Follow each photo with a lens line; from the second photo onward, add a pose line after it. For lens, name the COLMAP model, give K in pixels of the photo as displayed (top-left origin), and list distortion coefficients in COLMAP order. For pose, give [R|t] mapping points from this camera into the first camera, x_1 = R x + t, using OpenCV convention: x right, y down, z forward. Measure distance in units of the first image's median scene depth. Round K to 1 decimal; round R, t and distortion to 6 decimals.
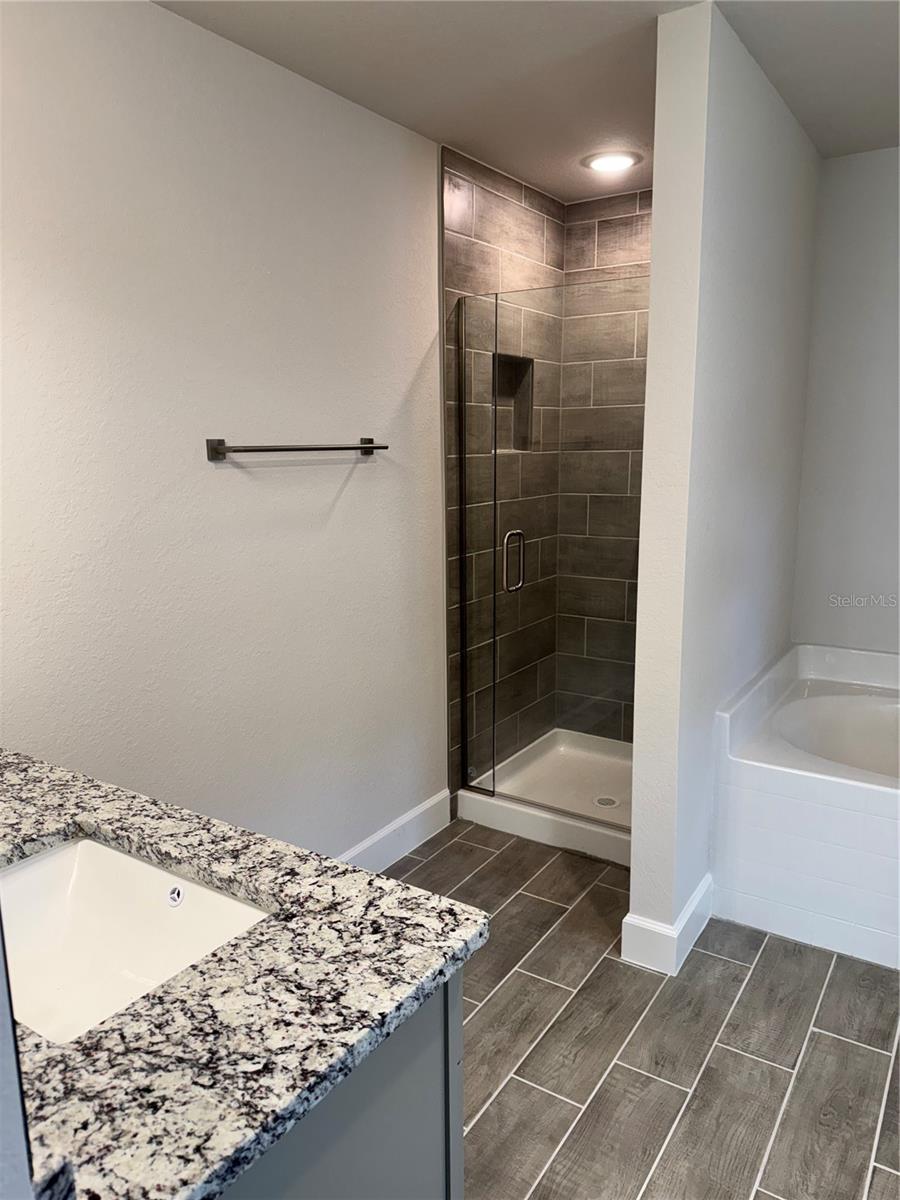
lens RADIAL K [[853.2, 0, 455.8], [0, 853.2, 600.2], [0, 0, 1]] dist [-0.004800, -0.004465]
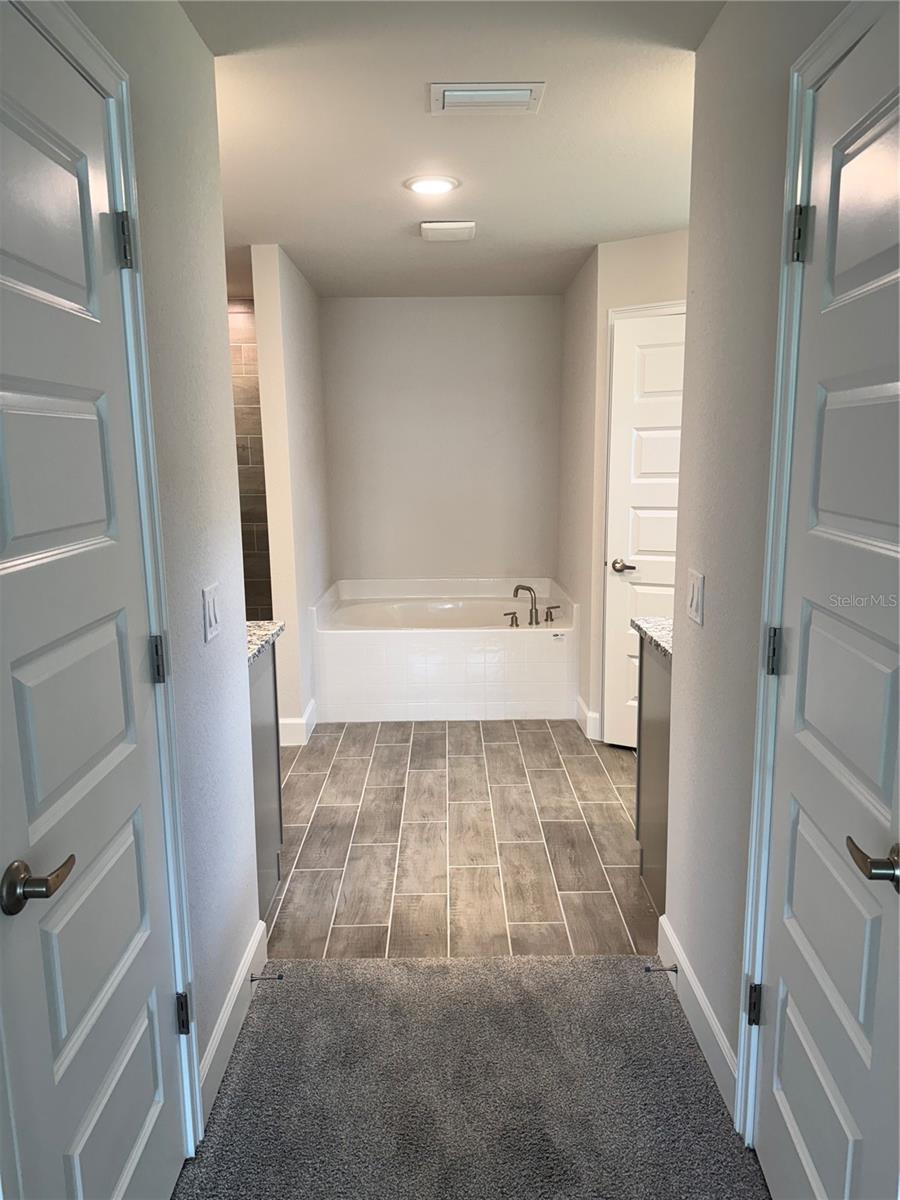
lens RADIAL K [[853.2, 0, 451.2], [0, 853.2, 598.8], [0, 0, 1]] dist [-0.004800, -0.004465]
pose [[0.838153, -0.091228, 0.537752, -0.455685], [0.107296, 0.994226, 0.001433, 0.151939], [-0.534778, 0.056498, 0.843102, -0.774009]]
